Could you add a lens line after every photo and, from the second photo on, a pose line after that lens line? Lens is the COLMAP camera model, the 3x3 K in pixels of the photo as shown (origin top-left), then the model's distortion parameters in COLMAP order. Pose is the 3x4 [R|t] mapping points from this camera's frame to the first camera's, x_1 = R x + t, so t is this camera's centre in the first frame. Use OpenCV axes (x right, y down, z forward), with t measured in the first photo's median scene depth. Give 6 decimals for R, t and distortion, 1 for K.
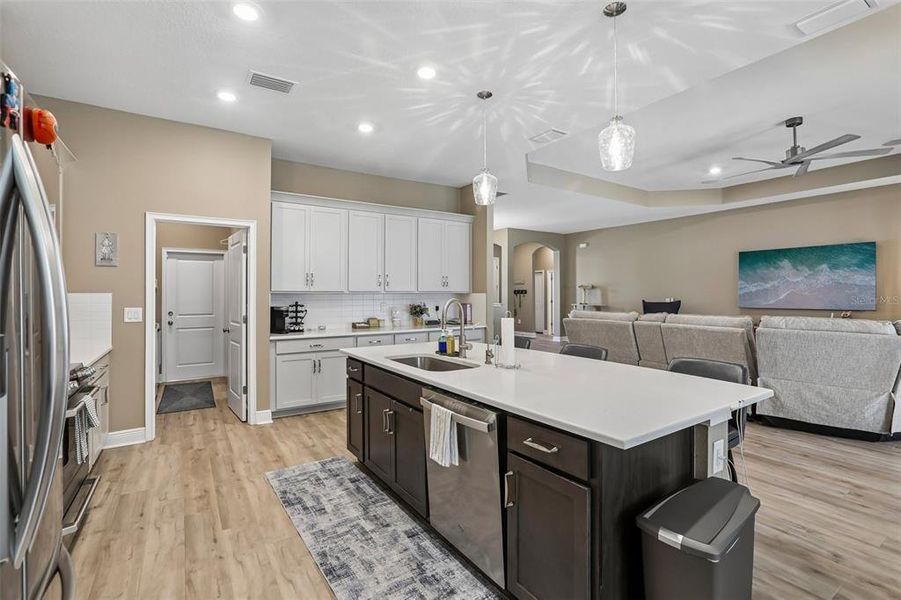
lens RADIAL K [[416.6, 0, 451.0], [0, 416.6, 290.2], [0, 0, 1]] dist [-0.026203, 0.009377]
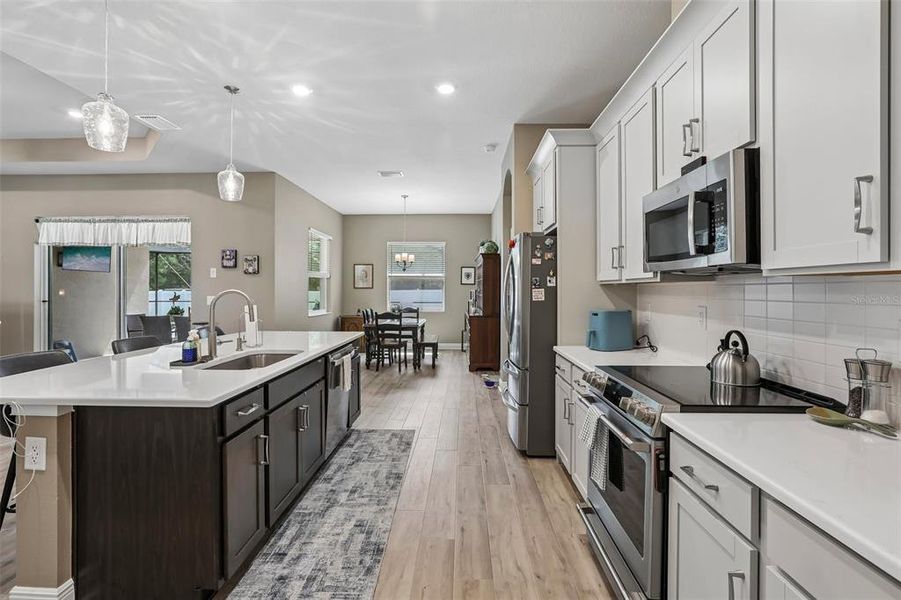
lens RADIAL K [[416.6, 0, 448.4], [0, 416.6, 297.5], [0, 0, 1]] dist [-0.026203, 0.009377]
pose [[-0.816432, -0.009816, 0.577358, -0.904980], [-0.004194, 0.999930, 0.011071, 0.025978], [-0.577426, 0.006617, -0.816416, 1.483021]]
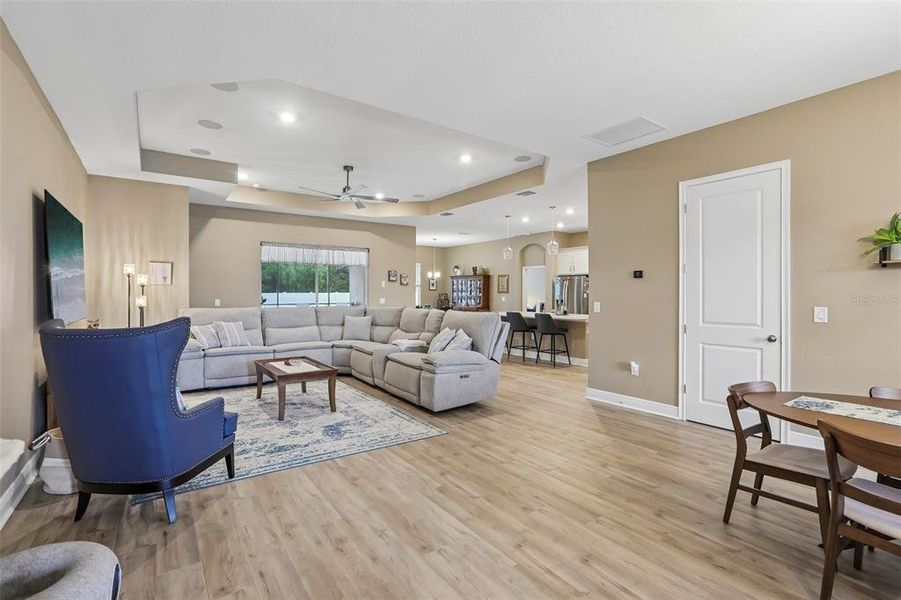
lens RADIAL K [[416.6, 0, 447.5], [0, 416.6, 294.2], [0, 0, 1]] dist [-0.026203, 0.009377]
pose [[-0.999111, 0.002487, -0.042083, 0.932142], [0.002593, 0.999994, -0.002475, 0.024052], [0.042076, -0.002582, -0.999111, 4.013871]]
